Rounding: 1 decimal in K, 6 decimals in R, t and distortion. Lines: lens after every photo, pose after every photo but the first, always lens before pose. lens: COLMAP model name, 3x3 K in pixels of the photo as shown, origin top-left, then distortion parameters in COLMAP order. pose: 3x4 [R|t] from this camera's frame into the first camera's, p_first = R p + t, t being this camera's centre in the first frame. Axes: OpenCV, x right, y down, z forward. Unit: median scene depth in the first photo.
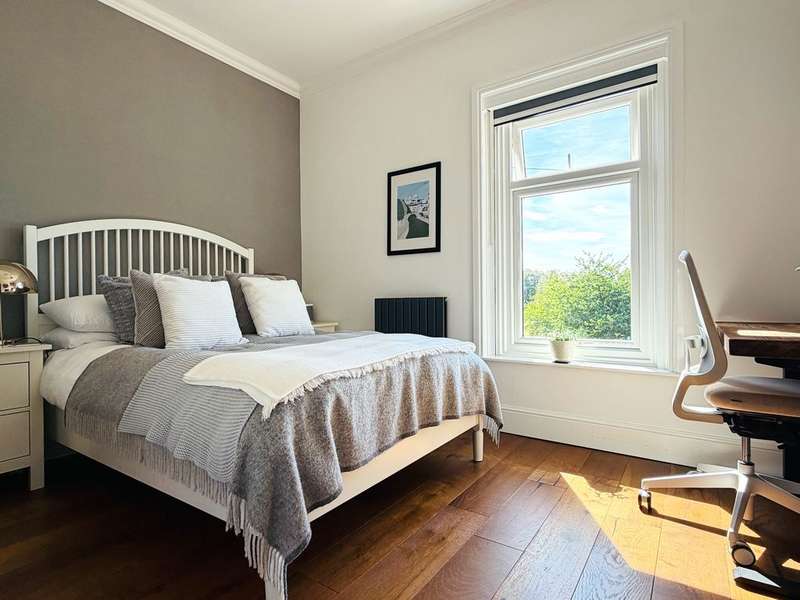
lens RADIAL K [[432.3, 0, 396.4], [0, 432.3, 300.6], [0, 0, 1]] dist [-0.003338, -0.000536]
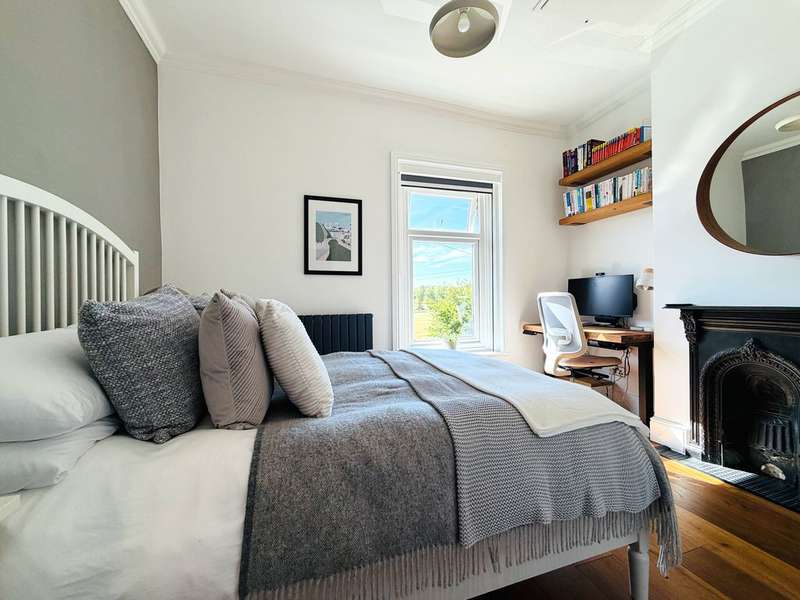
lens RADIAL K [[317.3, 0, 400.0], [0, 317.3, 300.0], [0, 0, 1]] dist [-0.001126, -0.000122]
pose [[0.607203, 0.005512, 0.794528, -0.660244], [0.002468, 0.999958, -0.008824, -0.047209], [-0.794543, 0.007319, 0.607164, 0.481318]]
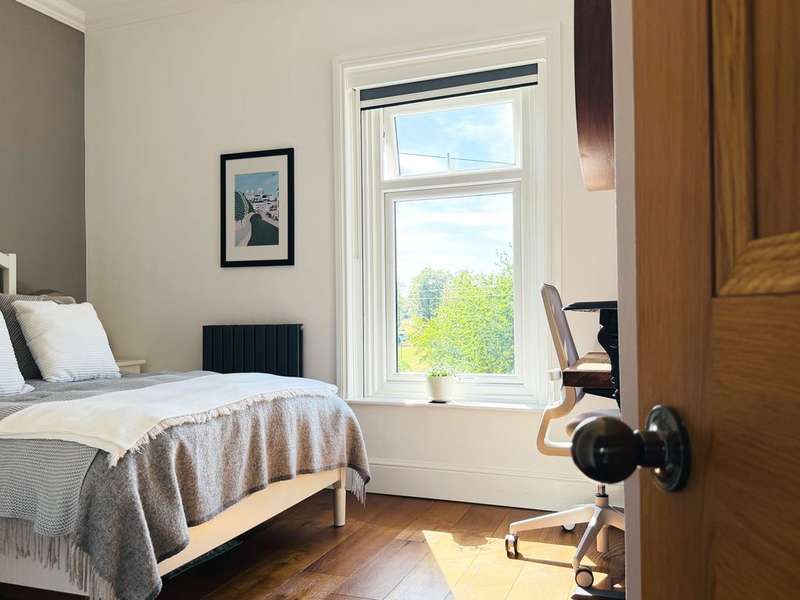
lens RADIAL K [[698.3, 0, 400.0], [0, 698.3, 300.0], [0, 0, 1]] dist [0.184210, -0.383340]
pose [[0.967997, 0.002192, 0.250950, -0.036366], [0.003704, 0.999728, -0.023021, -0.026410], [-0.250933, 0.023214, 0.967726, -0.323793]]
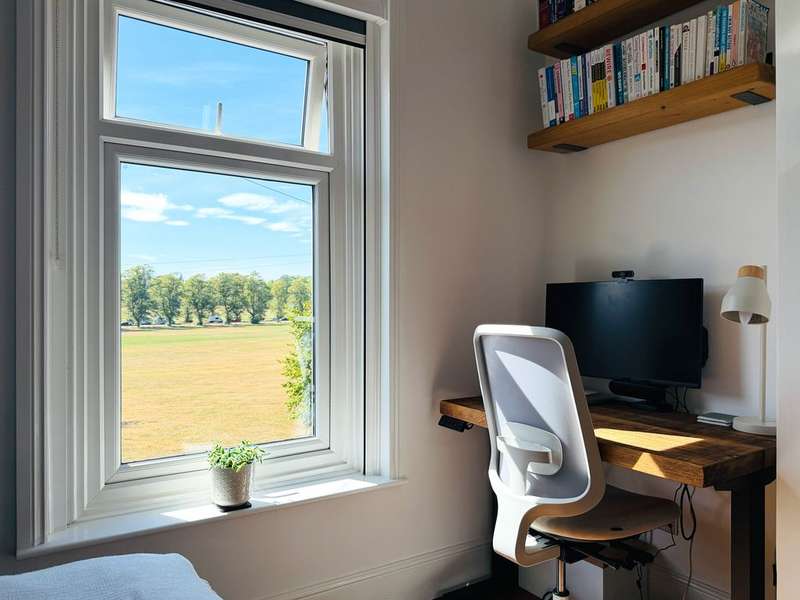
lens RADIAL K [[590.3, 0, 401.9], [0, 590.3, 304.1], [0, 0, 1]] dist [0.001187, -0.000695]
pose [[0.367752, 0.011269, 0.929856, -0.212832], [-0.003215, 0.999936, -0.010847, -0.096086], [-0.929918, 0.001000, 0.367764, 0.584981]]
